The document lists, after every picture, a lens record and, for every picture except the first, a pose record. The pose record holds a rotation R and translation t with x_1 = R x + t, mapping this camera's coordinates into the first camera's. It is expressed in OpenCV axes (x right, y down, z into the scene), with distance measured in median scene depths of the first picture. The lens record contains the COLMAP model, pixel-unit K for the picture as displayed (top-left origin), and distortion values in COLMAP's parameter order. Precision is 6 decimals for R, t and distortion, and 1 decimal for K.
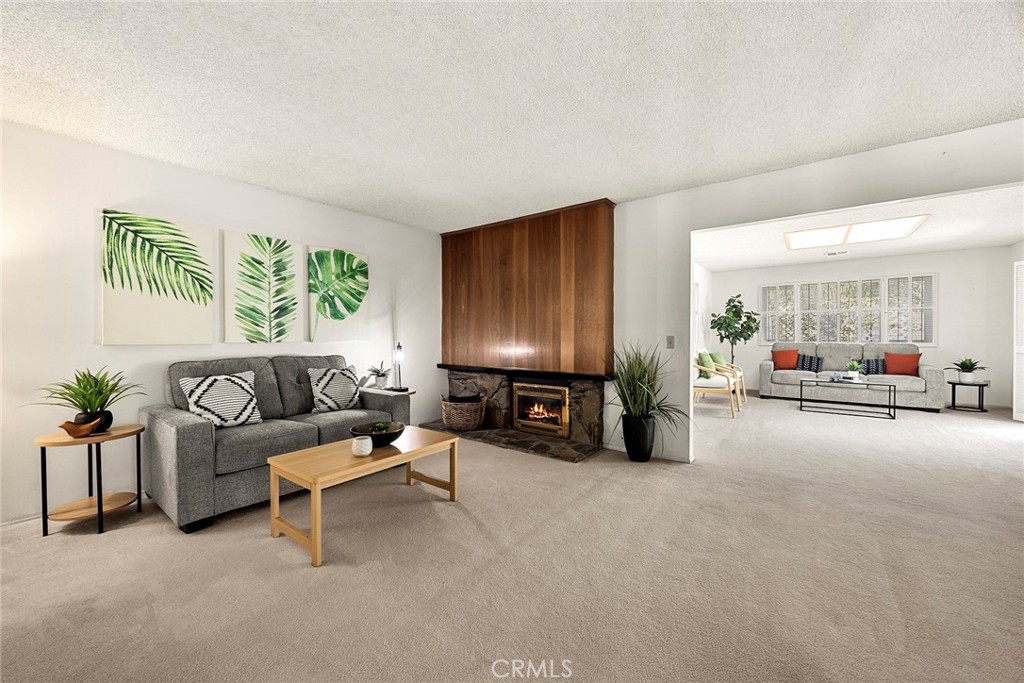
lens RADIAL K [[396.4, 0, 512.2], [0, 396.4, 340.5], [0, 0, 1]] dist [-0.001010, -0.000158]
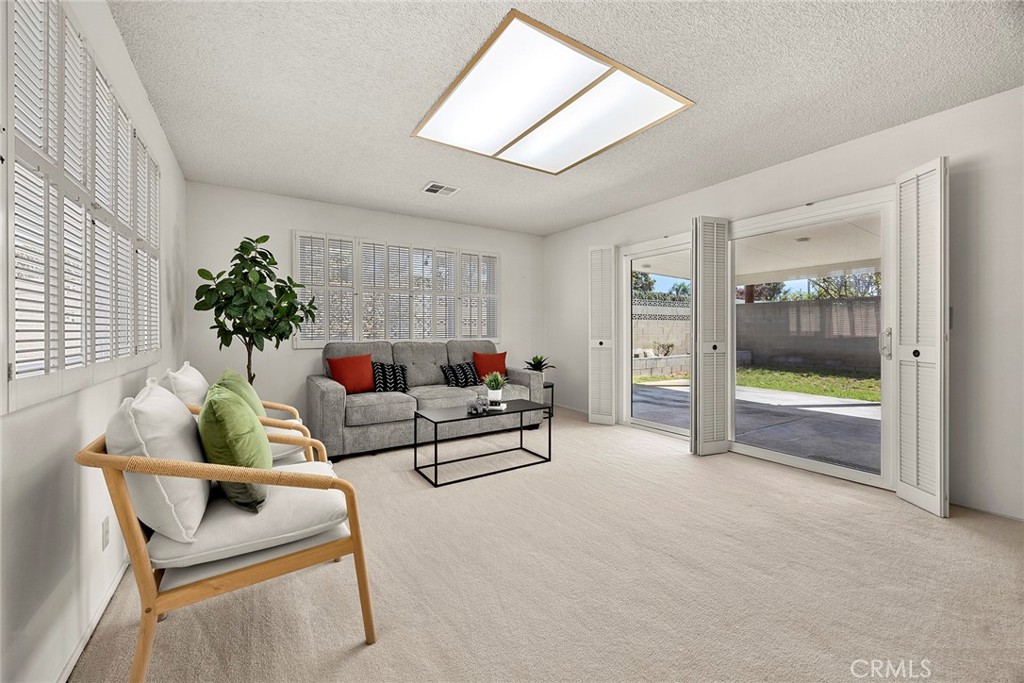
lens RADIAL K [[396.4, 0, 512.4], [0, 396.4, 335.8], [0, 0, 1]] dist [-0.001010, -0.000158]
pose [[0.341207, -0.009508, 0.939940, 0.261532], [0.014163, 0.999887, 0.004973, -0.002672], [-0.939881, 0.011615, 0.341303, 0.615656]]
